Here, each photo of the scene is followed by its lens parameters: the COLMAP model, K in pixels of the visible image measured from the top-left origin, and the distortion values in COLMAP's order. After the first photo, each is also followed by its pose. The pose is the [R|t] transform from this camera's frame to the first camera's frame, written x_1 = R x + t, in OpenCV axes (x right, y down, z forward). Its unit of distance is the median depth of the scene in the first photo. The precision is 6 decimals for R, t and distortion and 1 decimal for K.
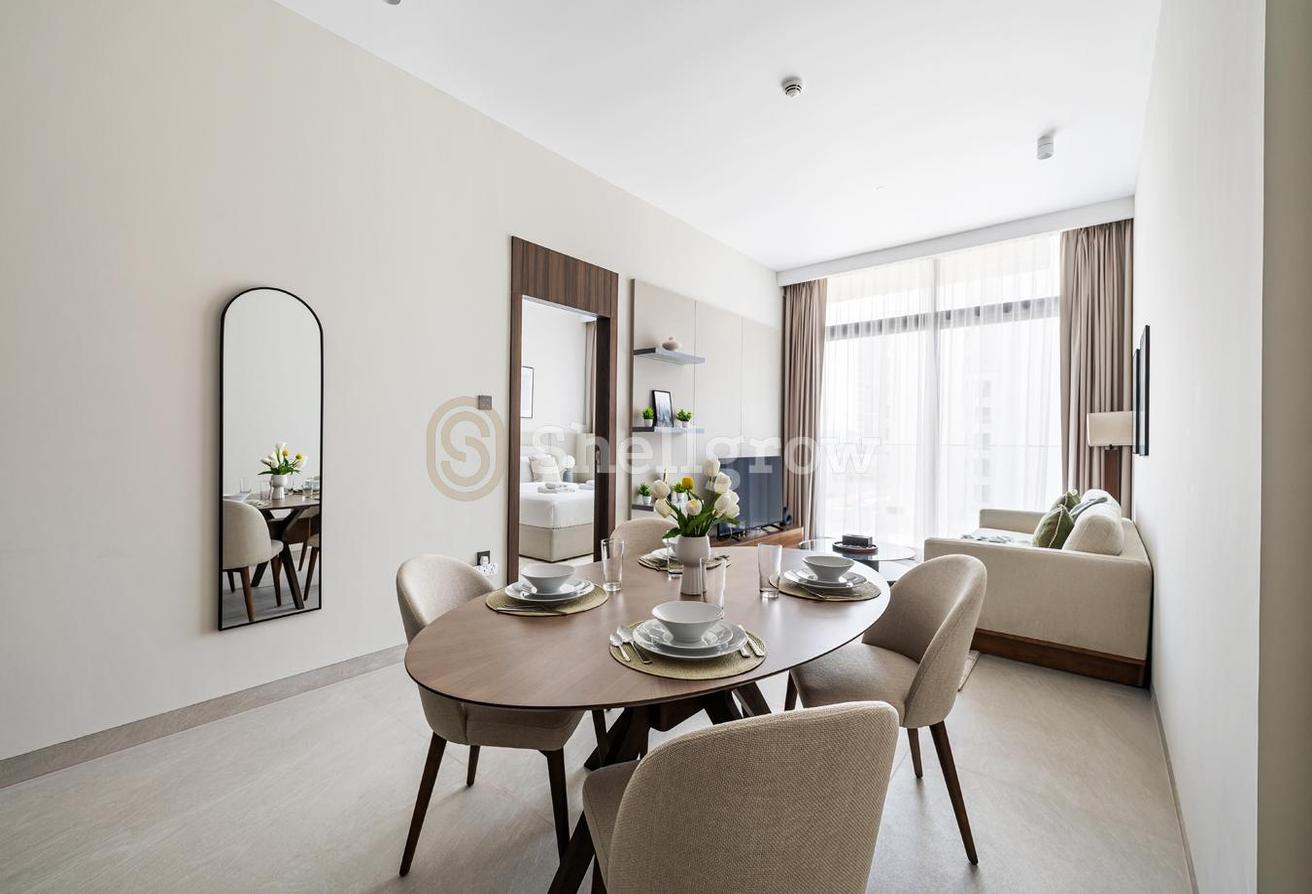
lens RADIAL K [[552.2, 0, 653.2], [0, 552.2, 437.6], [0, 0, 1]] dist [0.001505, 0.000093]
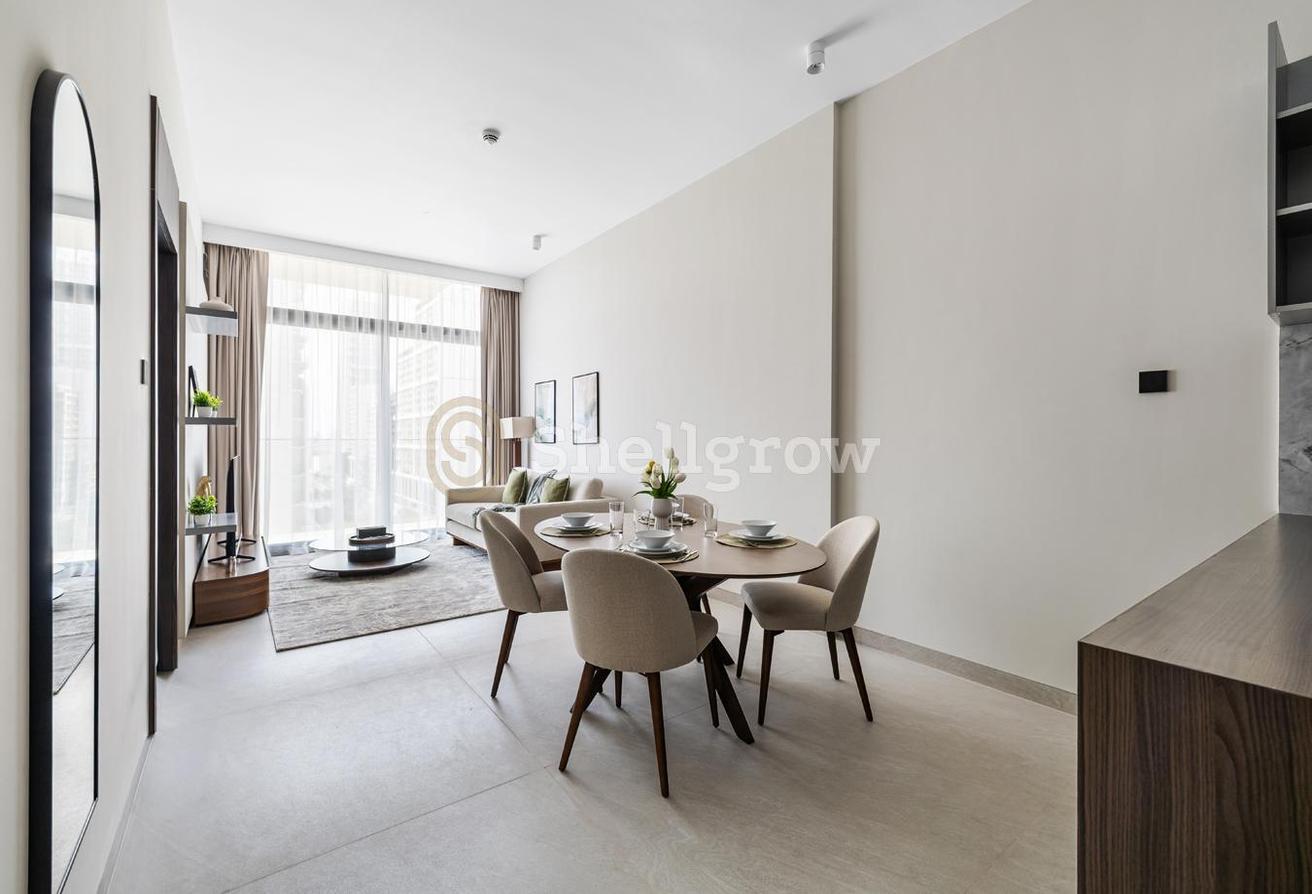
lens RADIAL K [[552.2, 0, 653.2], [0, 552.2, 437.6], [0, 0, 1]] dist [0.001505, 0.000093]
pose [[0.238994, -0.007552, 0.970992, -0.500476], [-0.006880, 0.999931, 0.009471, -0.004164], [-0.970997, -0.008944, 0.238925, 0.231567]]
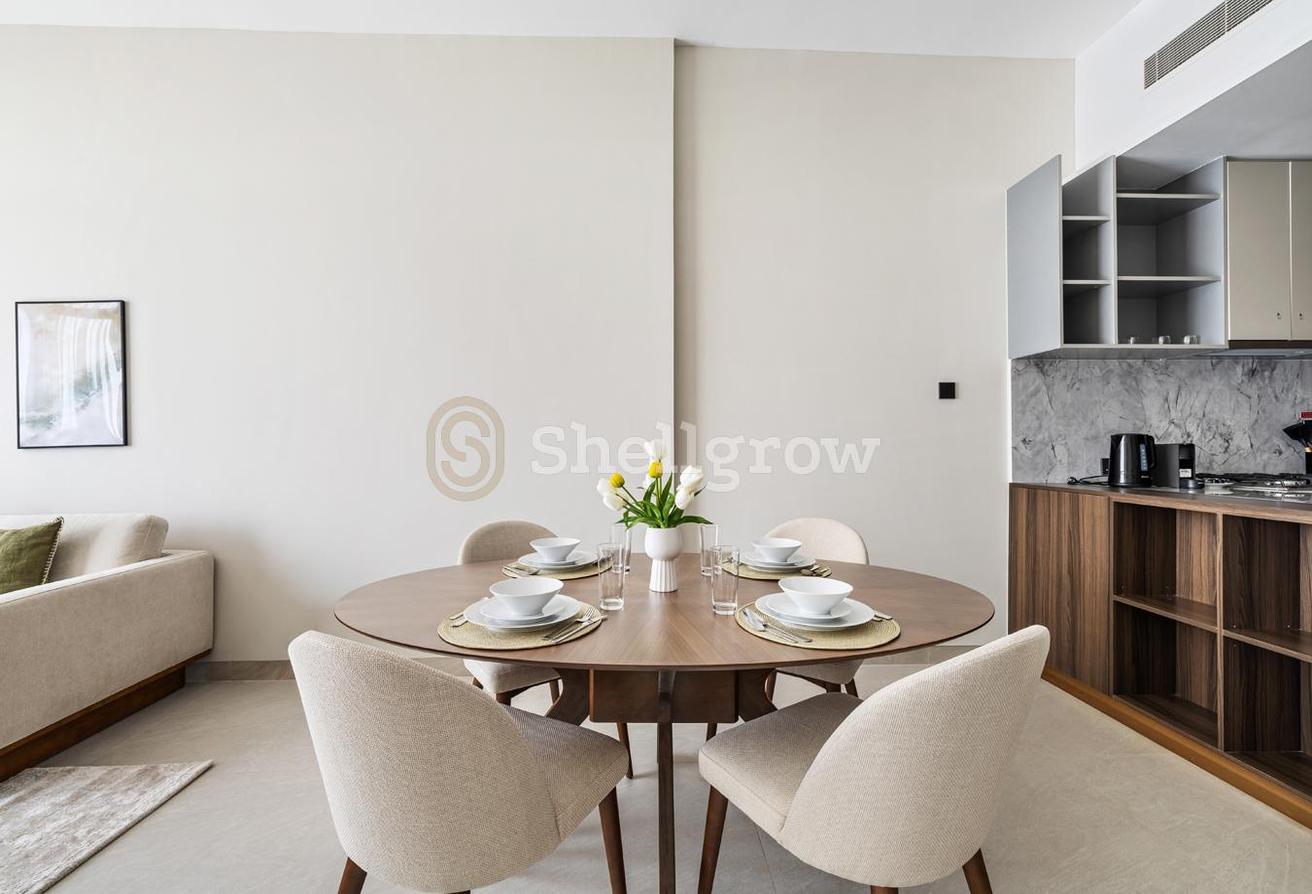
lens RADIAL K [[552.2, 0, 653.2], [0, 552.2, 437.6], [0, 0, 1]] dist [0.001505, 0.000093]
pose [[-0.656366, 0.002929, 0.754437, -0.213683], [-0.009613, 0.999879, -0.012245, 0.012267], [-0.754381, -0.015290, -0.656258, 0.560720]]
